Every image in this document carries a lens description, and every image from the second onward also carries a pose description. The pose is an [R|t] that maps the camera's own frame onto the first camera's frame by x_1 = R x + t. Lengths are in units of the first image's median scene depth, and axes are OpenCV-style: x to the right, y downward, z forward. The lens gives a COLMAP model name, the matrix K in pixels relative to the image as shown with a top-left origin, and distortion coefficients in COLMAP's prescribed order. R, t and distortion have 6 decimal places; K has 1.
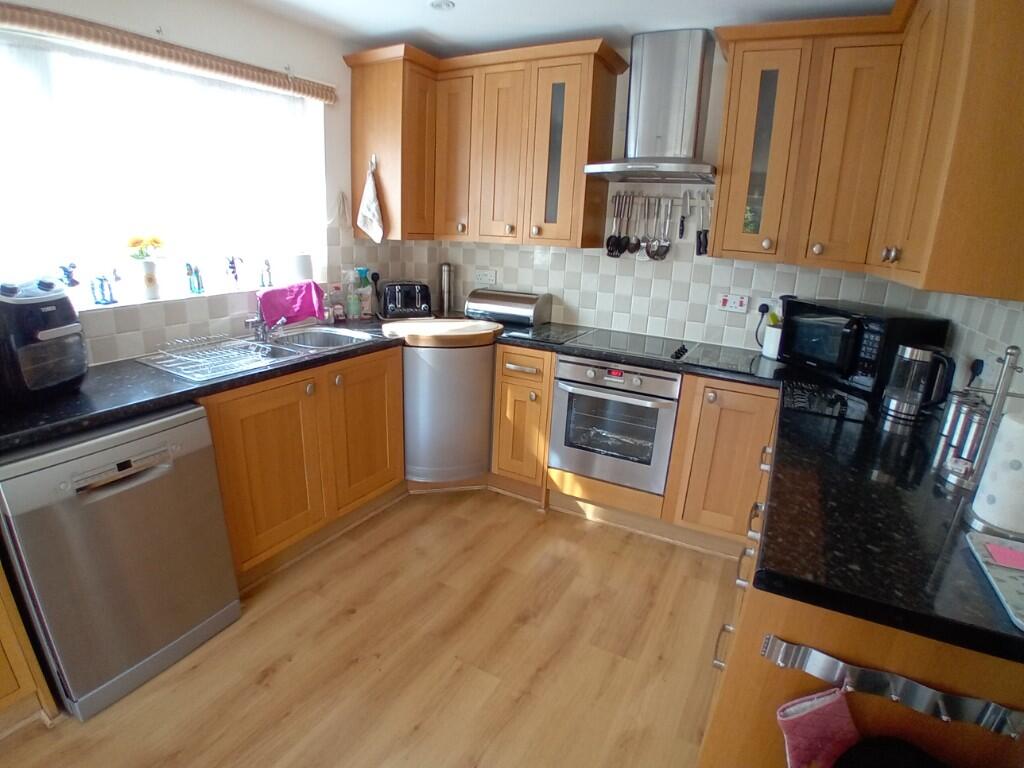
lens RADIAL K [[518.8, 0, 501.8], [0, 518.8, 393.9], [0, 0, 1]] dist [-0.138891, 0.031026]
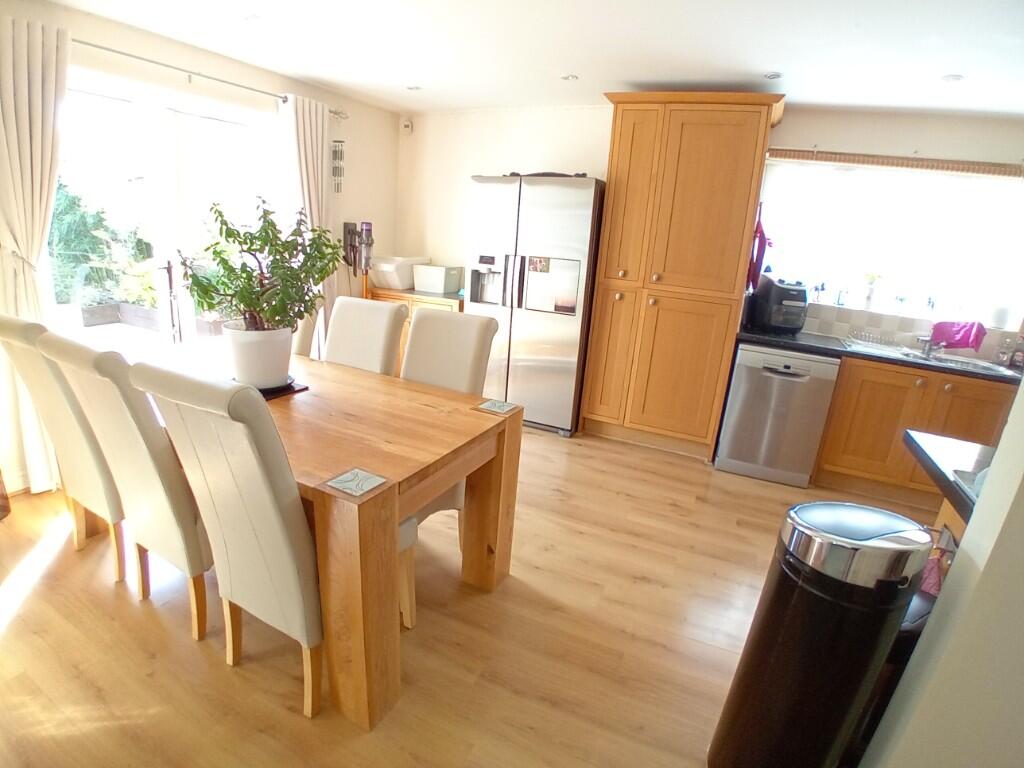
lens RADIAL K [[518.8, 0, 501.8], [0, 518.8, 393.9], [0, 0, 1]] dist [-0.138891, 0.031026]
pose [[0.064683, 0.256174, -0.964464, 0.704903], [-0.363289, 0.906212, 0.216337, 0.133270], [0.929429, 0.336386, 0.151682, -0.253970]]
